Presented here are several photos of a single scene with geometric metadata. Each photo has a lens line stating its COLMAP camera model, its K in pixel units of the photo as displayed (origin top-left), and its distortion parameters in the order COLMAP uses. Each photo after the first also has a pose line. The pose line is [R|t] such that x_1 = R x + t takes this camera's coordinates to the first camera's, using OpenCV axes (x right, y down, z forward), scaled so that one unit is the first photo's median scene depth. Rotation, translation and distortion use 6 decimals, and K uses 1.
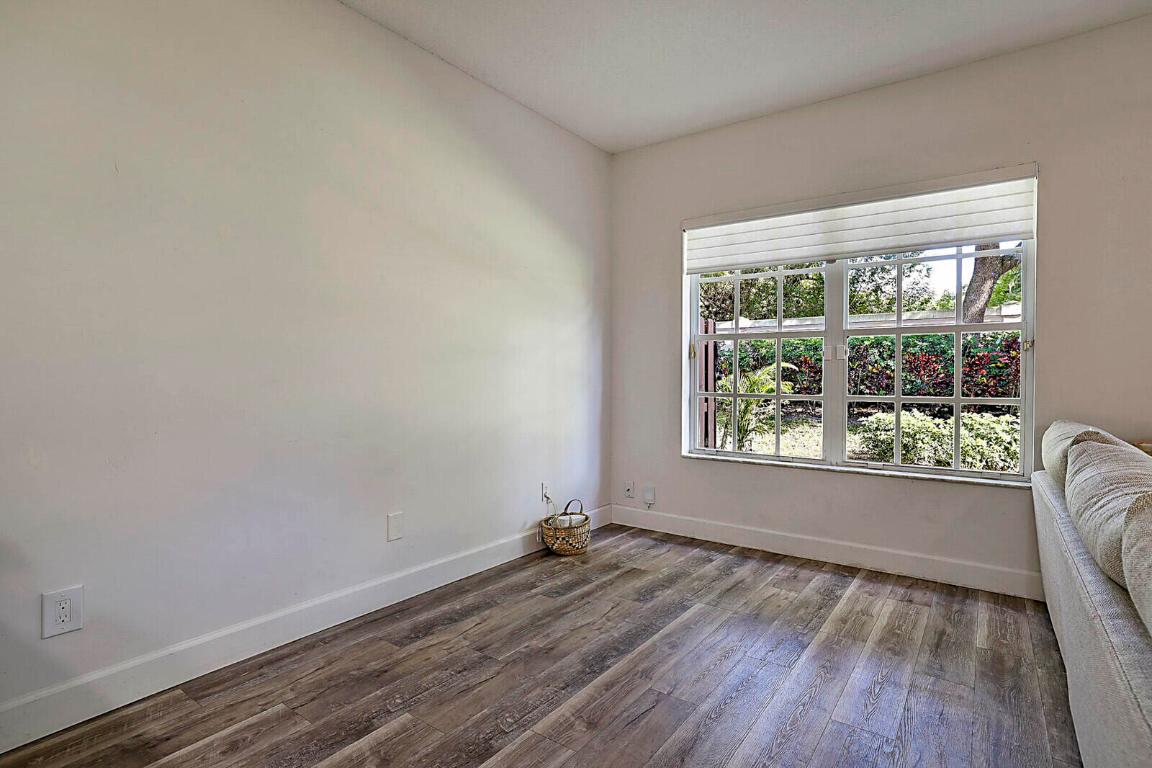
lens RADIAL K [[592.3, 0, 576.0], [0, 592.3, 384.0], [0, 0, 1]] dist [-0.001074, 0.000976]
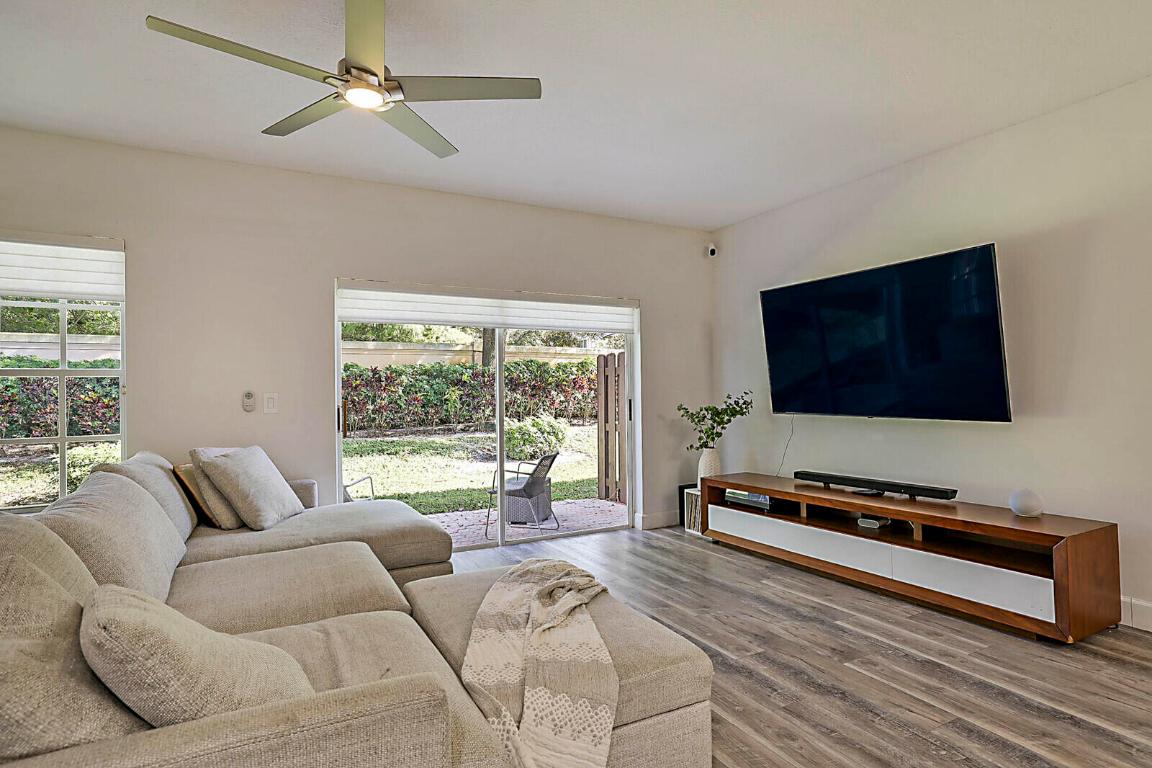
lens RADIAL K [[592.3, 0, 576.0], [0, 592.3, 384.0], [0, 0, 1]] dist [-0.001074, 0.000976]
pose [[0.445106, 0.007648, 0.895445, 0.080479], [0.024336, 0.999491, -0.020634, -0.023999], [-0.895147, 0.030976, 0.444693, -0.236215]]
